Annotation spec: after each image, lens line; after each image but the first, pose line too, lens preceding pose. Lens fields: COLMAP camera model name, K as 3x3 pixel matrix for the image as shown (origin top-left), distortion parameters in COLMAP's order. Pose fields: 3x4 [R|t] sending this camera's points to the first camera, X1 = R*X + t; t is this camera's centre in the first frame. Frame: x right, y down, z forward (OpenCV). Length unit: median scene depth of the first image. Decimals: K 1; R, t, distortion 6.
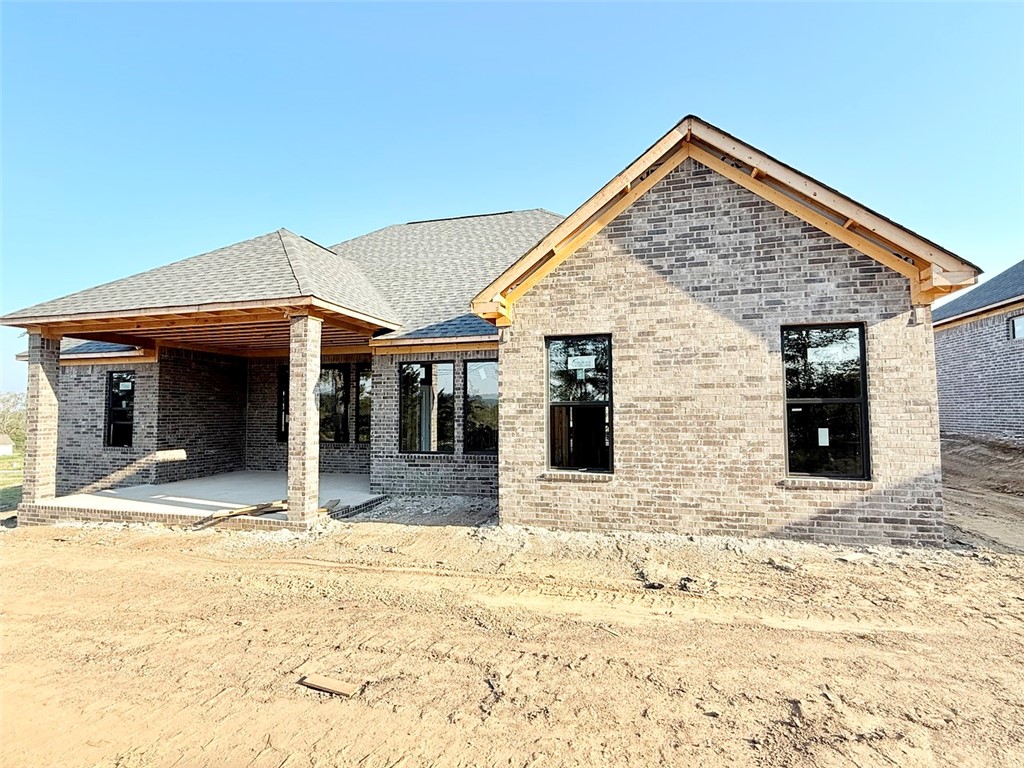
lens RADIAL K [[495.8, 0, 510.4], [0, 495.8, 383.1], [0, 0, 1]] dist [-0.001456, -0.000367]
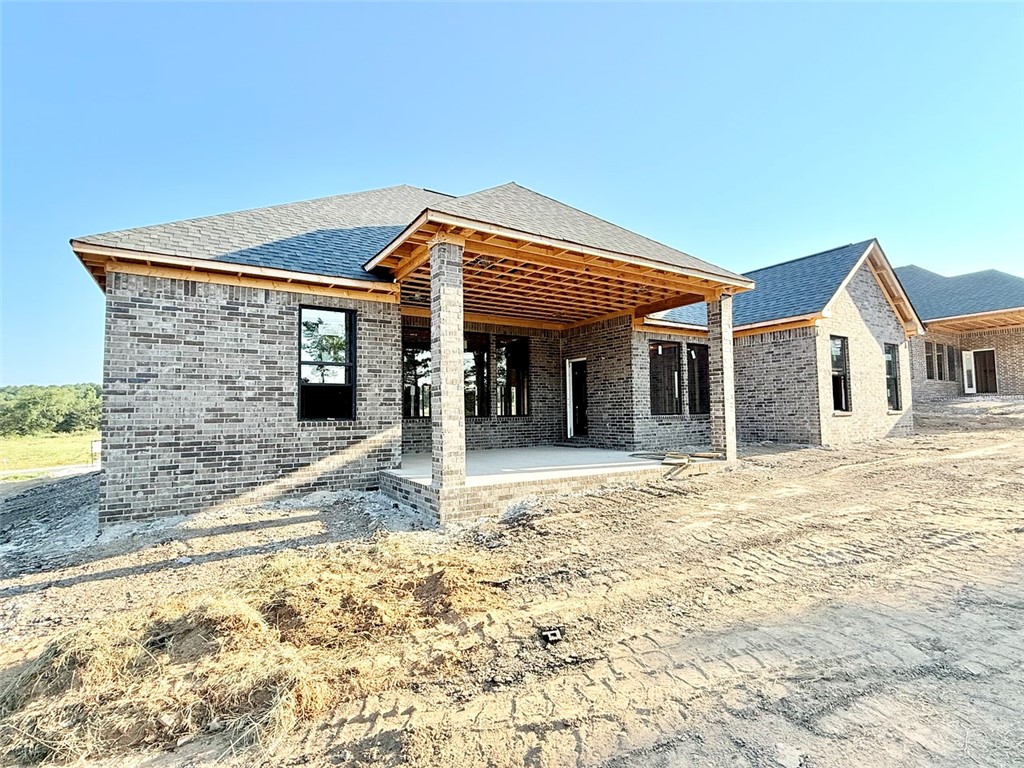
lens RADIAL K [[495.8, 0, 509.6], [0, 495.8, 384.4], [0, 0, 1]] dist [-0.001456, -0.000367]
pose [[0.676893, 0.038623, 0.735067, -1.110013], [-0.031003, 0.999232, -0.023954, 0.088373], [-0.735428, -0.006575, 0.677571, 0.365385]]
